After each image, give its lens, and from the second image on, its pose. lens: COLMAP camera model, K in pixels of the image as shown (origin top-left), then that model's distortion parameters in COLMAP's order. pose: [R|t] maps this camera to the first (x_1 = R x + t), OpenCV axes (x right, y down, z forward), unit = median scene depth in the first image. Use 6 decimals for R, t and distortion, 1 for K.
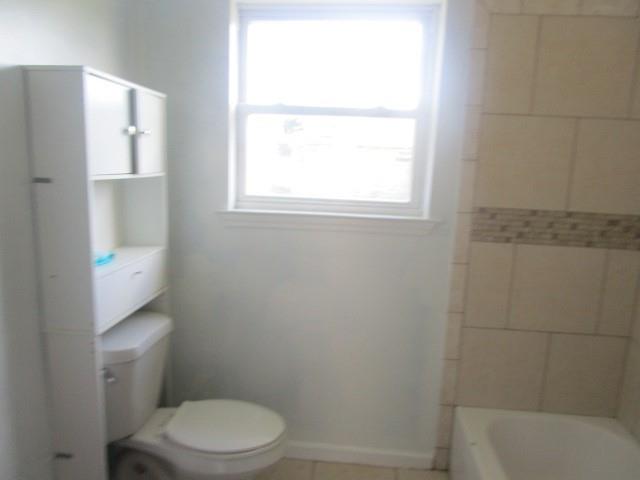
lens RADIAL K [[462.3, 0, 323.2], [0, 462.3, 238.5], [0, 0, 1]] dist [-0.021750, 0.003836]
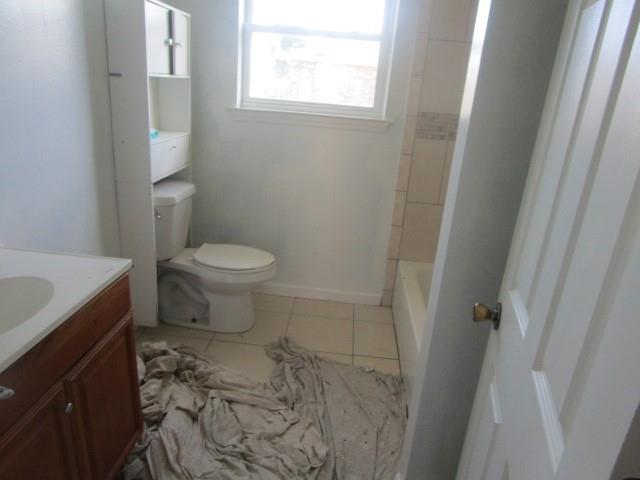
lens RADIAL K [[462.3, 0, 323.2], [0, 462.3, 238.5], [0, 0, 1]] dist [-0.021750, 0.003836]
pose [[0.999269, 0.034703, 0.016014, 0.039316], [-0.036821, 0.986419, 0.160071, 0.092831], [-0.010241, -0.160543, 0.986976, -0.391622]]
